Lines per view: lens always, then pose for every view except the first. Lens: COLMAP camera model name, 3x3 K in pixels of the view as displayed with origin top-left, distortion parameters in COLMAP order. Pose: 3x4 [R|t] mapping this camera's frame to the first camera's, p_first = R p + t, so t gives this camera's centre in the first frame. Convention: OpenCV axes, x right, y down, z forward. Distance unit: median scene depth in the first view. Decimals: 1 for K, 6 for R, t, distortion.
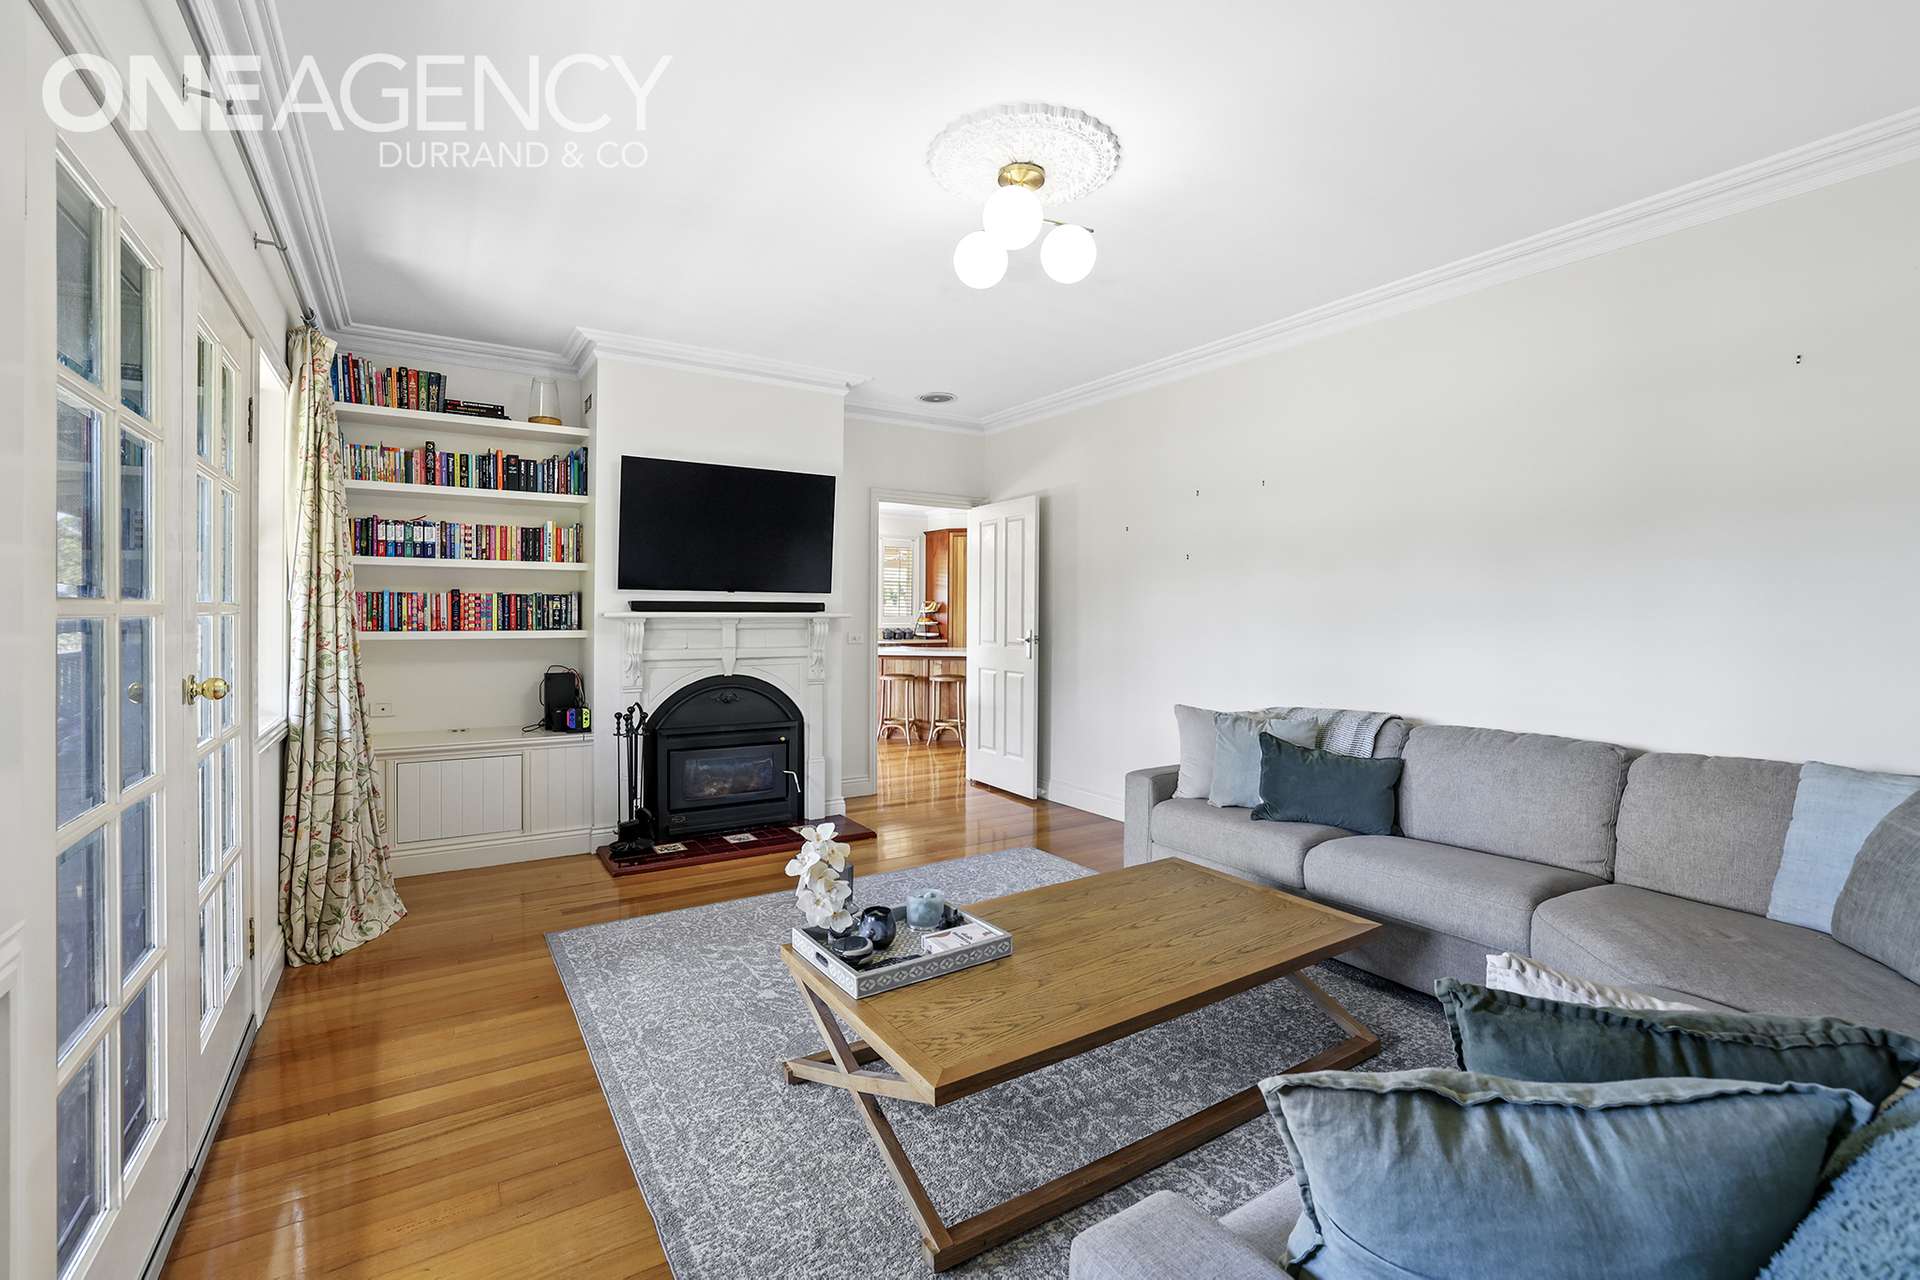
lens RADIAL K [[834.4, 0, 966.1], [0, 834.4, 622.3], [0, 0, 1]] dist [-0.038891, 0.010404]
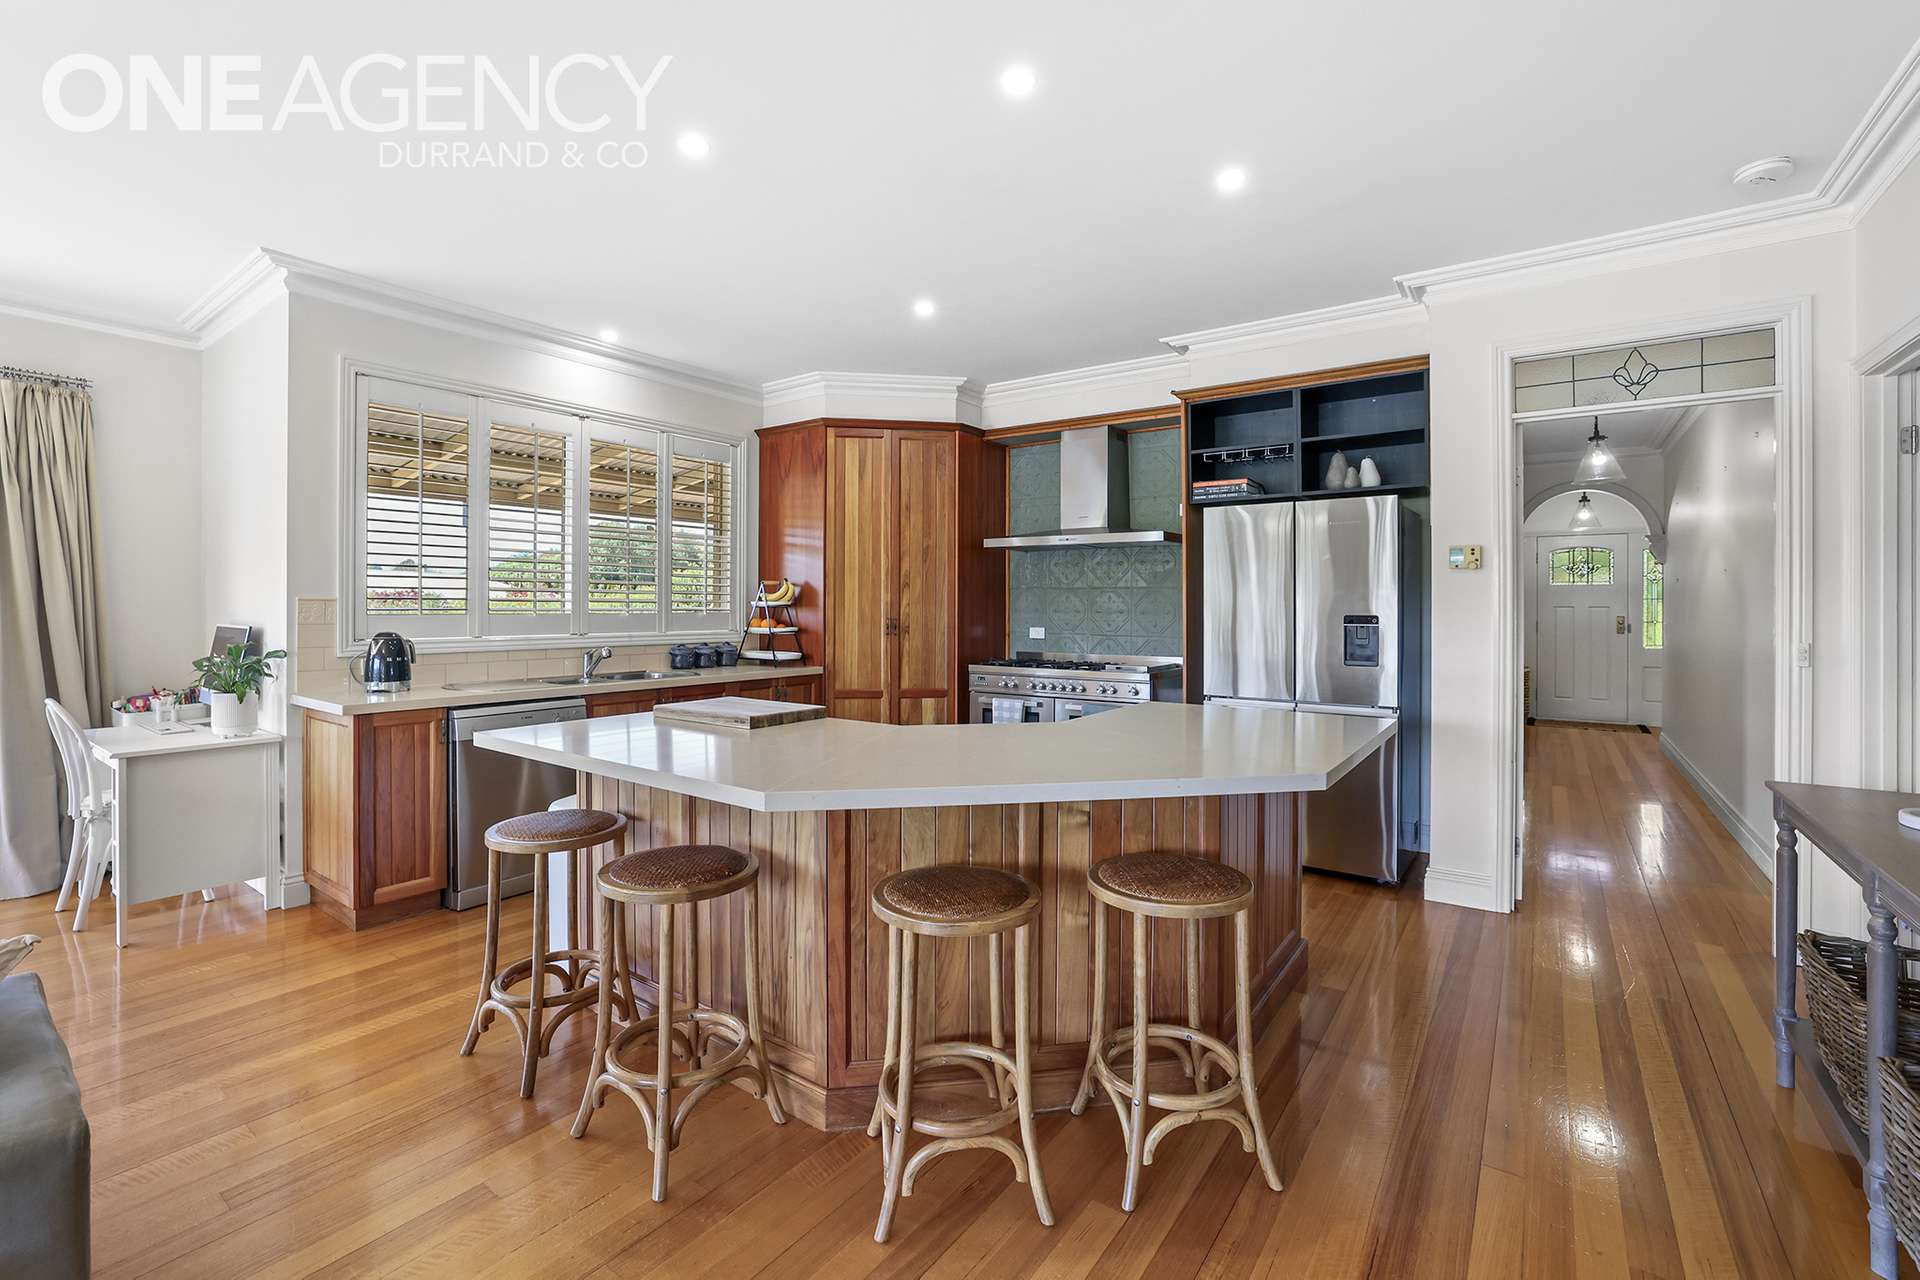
lens RADIAL K [[834.4, 0, 944.8], [0, 834.4, 606.2], [0, 0, 1]] dist [-0.038891, 0.010404]
pose [[0.930109, -0.002330, 0.367277, -0.124400], [0.004925, 0.999969, -0.006130, -0.008798], [-0.367252, 0.007510, 0.930091, 0.554590]]
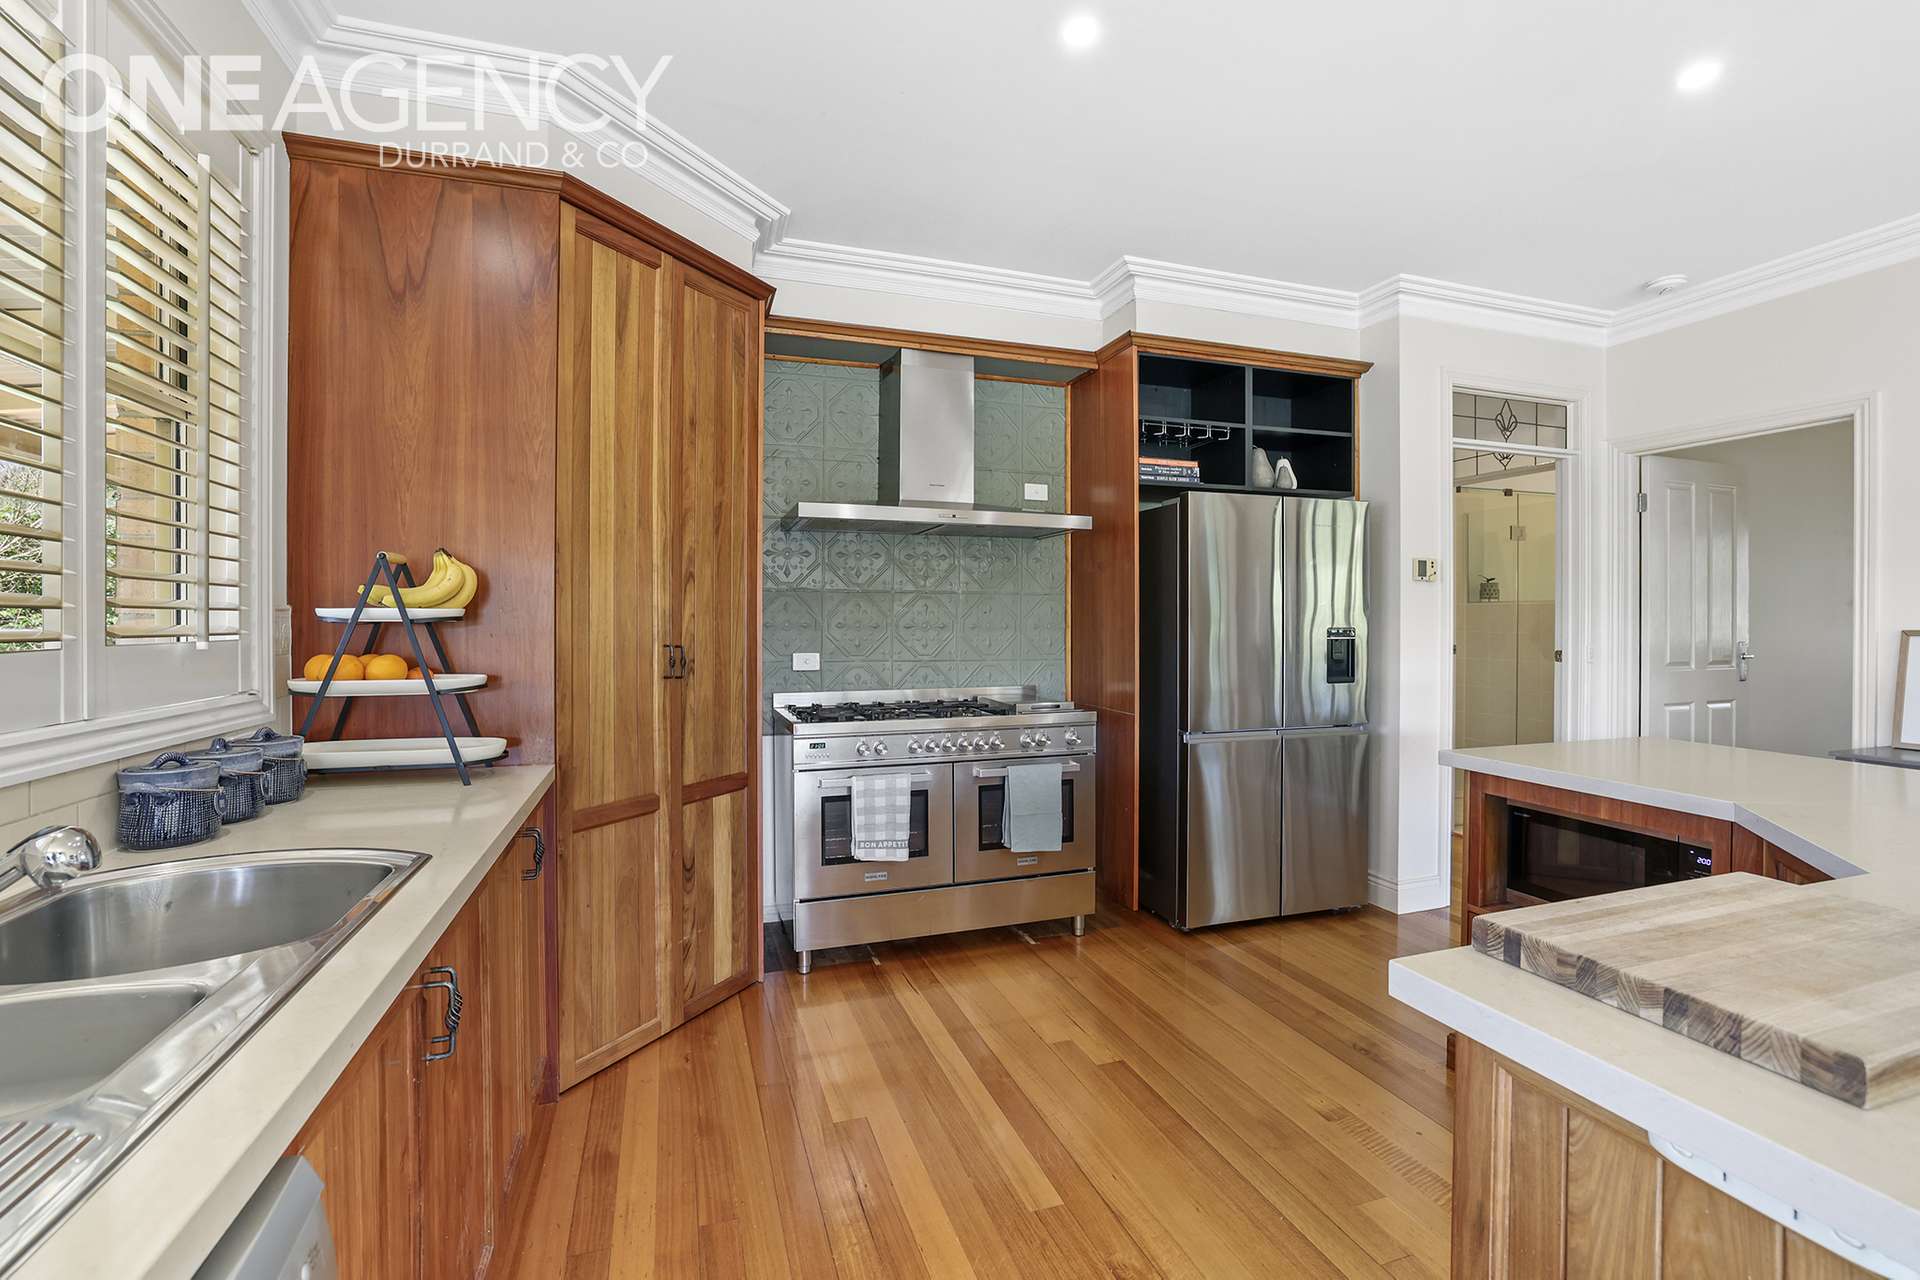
lens RADIAL K [[834.4, 0, 952.8], [0, 834.4, 624.3], [0, 0, 1]] dist [-0.038891, 0.010404]
pose [[0.238777, -0.007115, 0.971048, -0.179971], [0.013563, 0.999900, 0.003991, -0.010360], [-0.970980, 0.012217, 0.238850, 0.860731]]
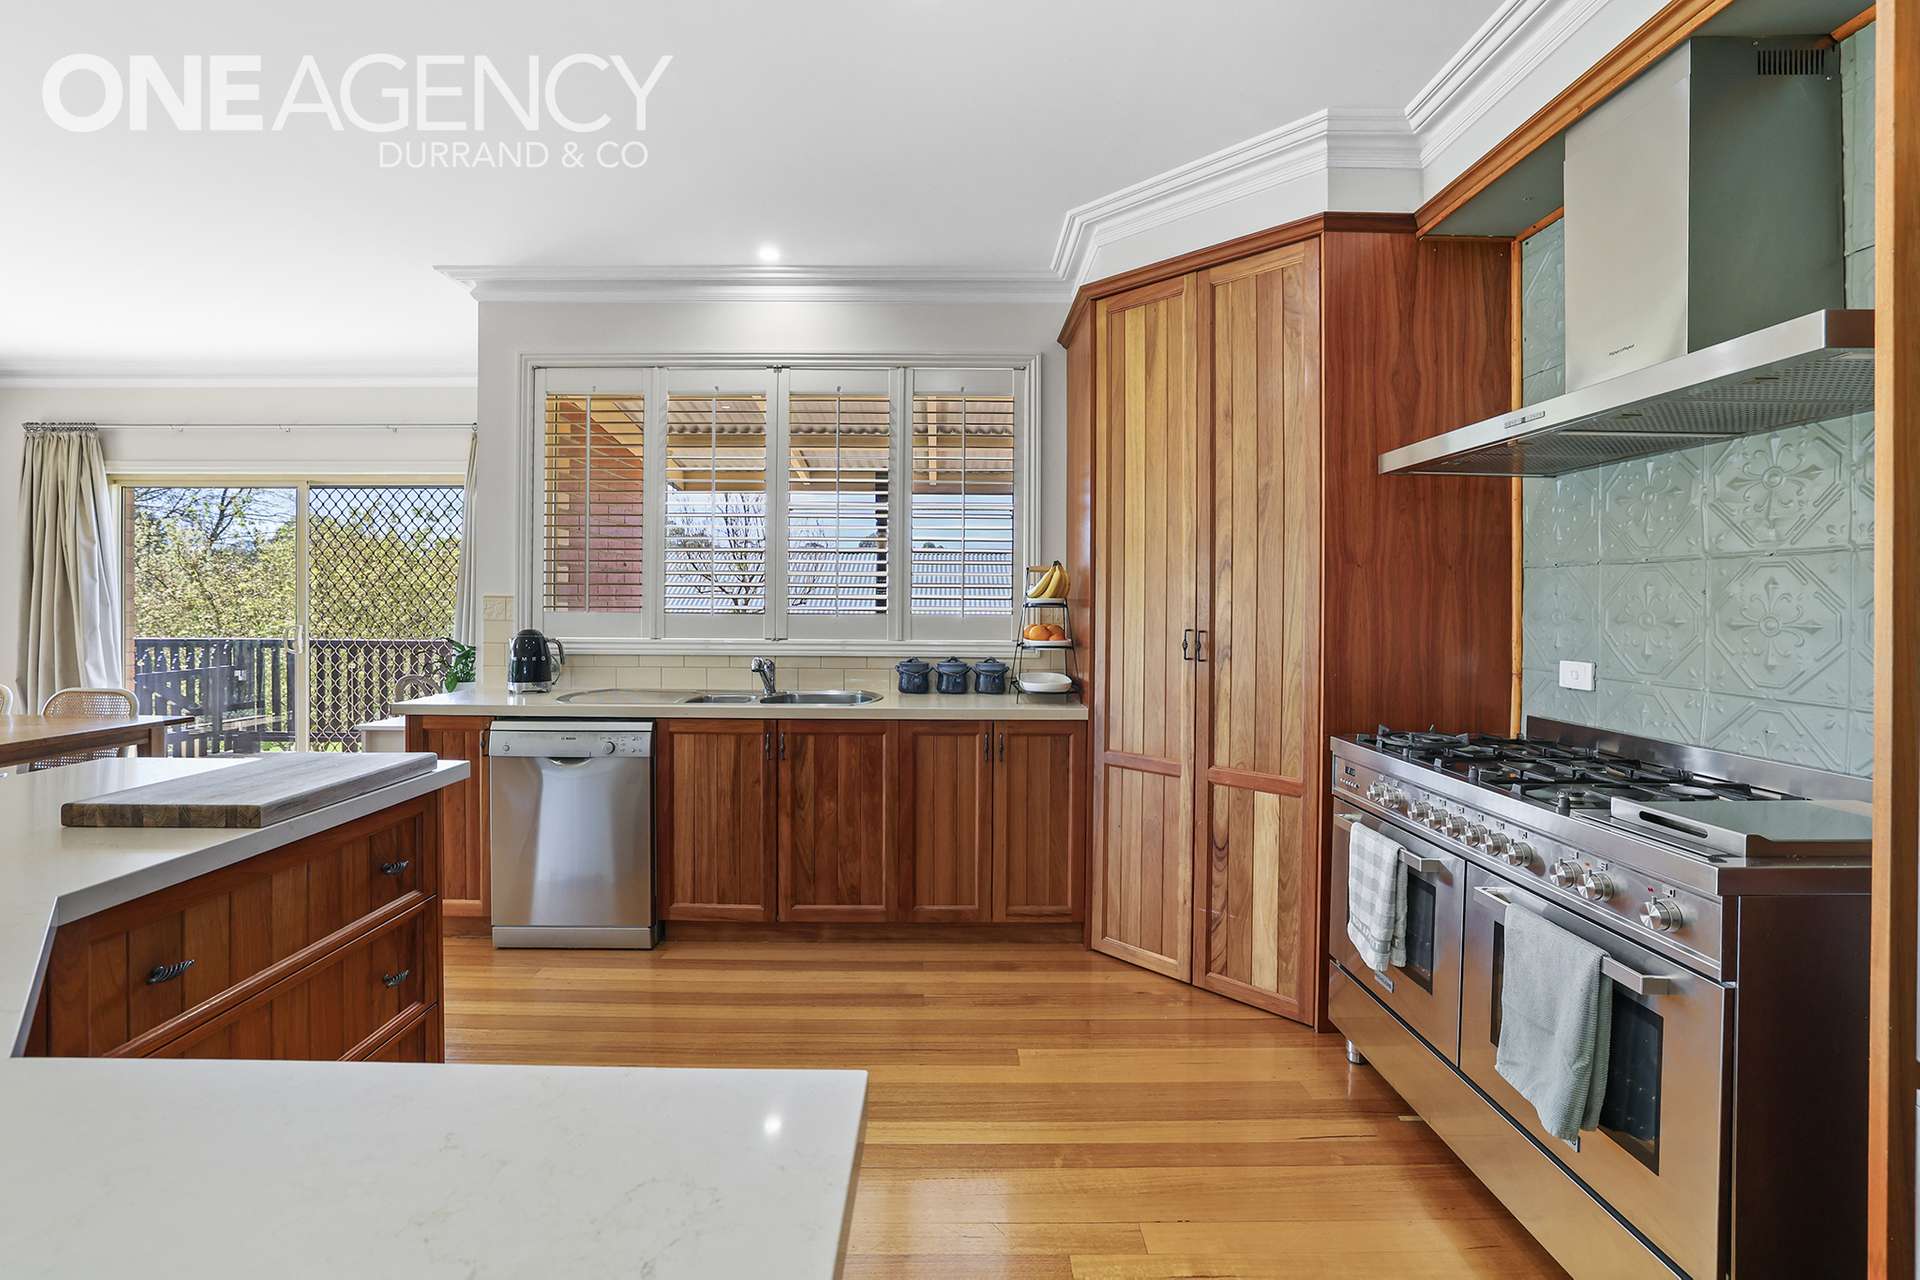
lens RADIAL K [[834.4, 0, 962.8], [0, 834.4, 608.3], [0, 0, 1]] dist [-0.038891, 0.010404]
pose [[0.849605, 0.003487, -0.527408, 0.082650], [-0.007431, 0.999958, -0.005358, -0.009458], [0.527367, 0.008471, 0.849595, 0.748823]]
